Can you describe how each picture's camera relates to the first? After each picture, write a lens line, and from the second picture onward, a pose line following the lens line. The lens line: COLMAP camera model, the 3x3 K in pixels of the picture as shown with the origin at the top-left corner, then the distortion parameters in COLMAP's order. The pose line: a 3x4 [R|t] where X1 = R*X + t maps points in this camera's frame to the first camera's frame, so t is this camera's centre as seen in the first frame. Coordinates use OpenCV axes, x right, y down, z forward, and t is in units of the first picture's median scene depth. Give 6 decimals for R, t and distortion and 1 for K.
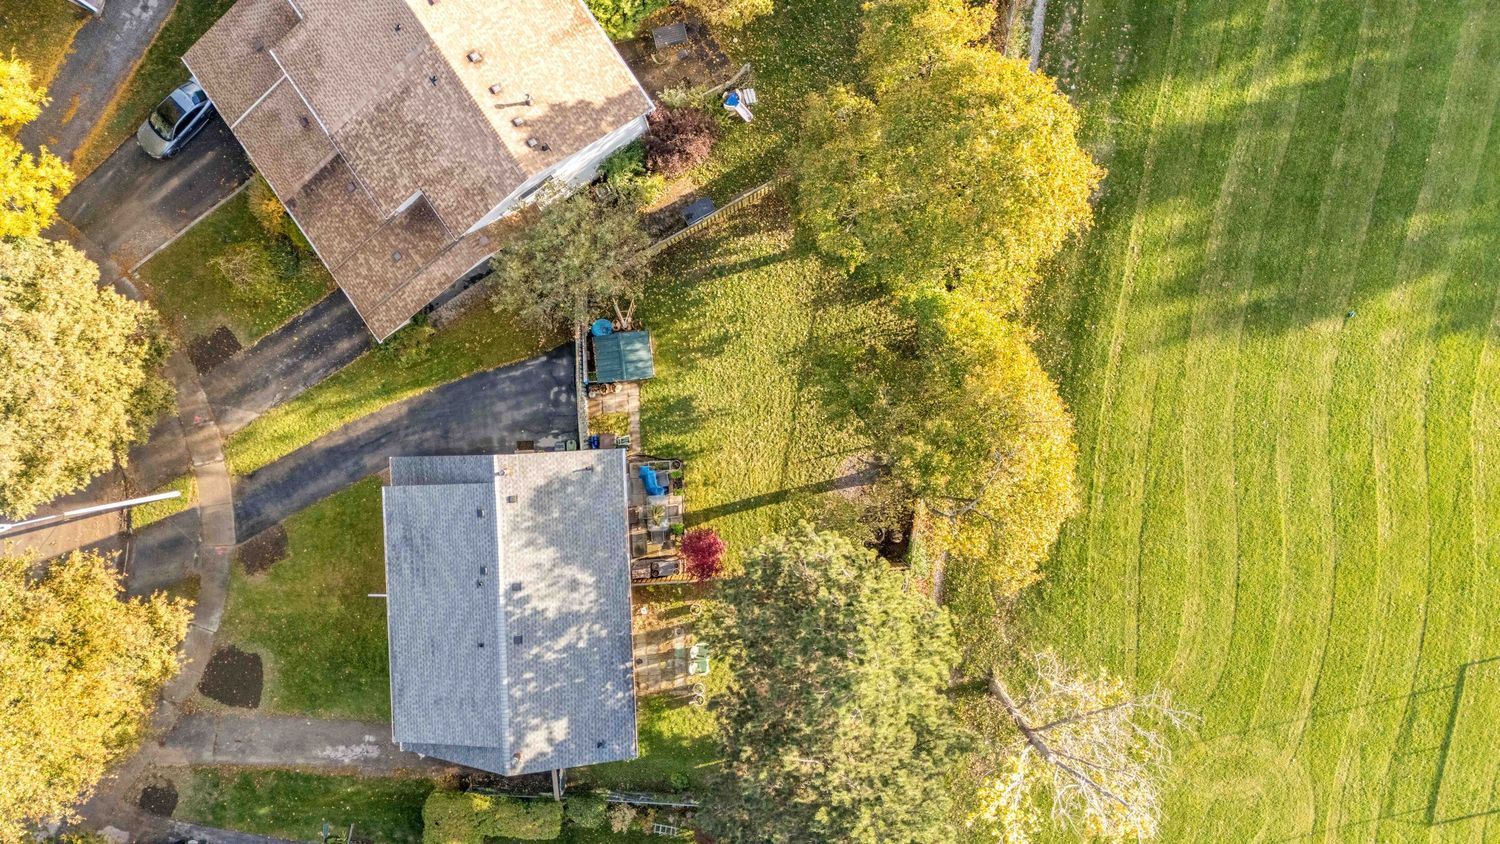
lens RADIAL K [[1095.7, 0, 752.3], [0, 1095.7, 421.2], [0, 0, 1]] dist [0.079980, -0.065300]
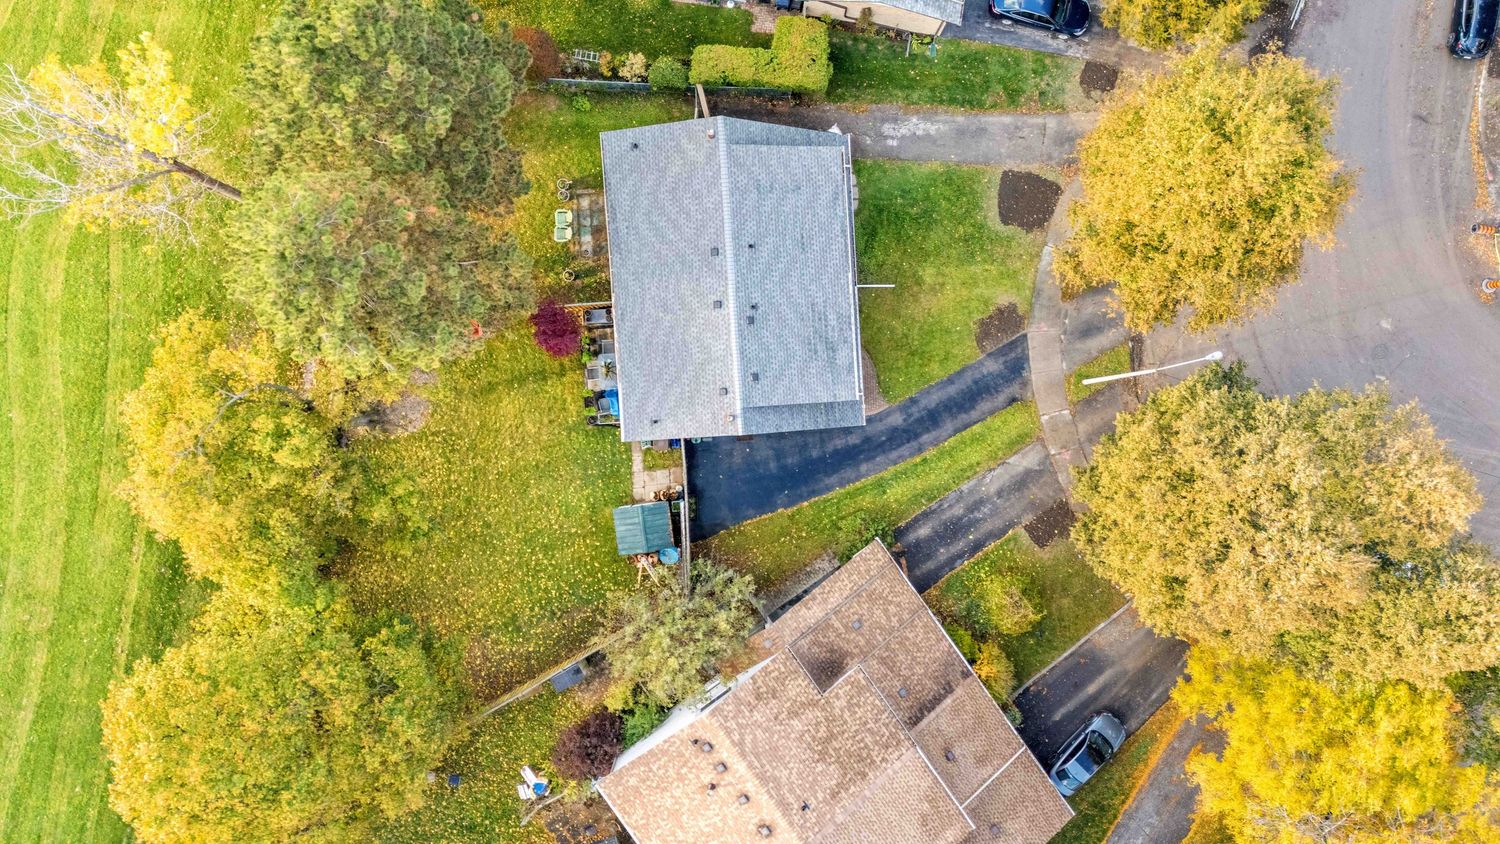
lens RADIAL K [[1097.6, 0, 751.7], [0, 1097.6, 420.8], [0, 0, 1]] dist [0.094710, -0.101427]
pose [[-0.999705, 0.019440, -0.014575, -0.201798], [-0.019234, -0.999715, -0.014109, 0.051078], [-0.014845, -0.013824, 0.999794, -0.003129]]
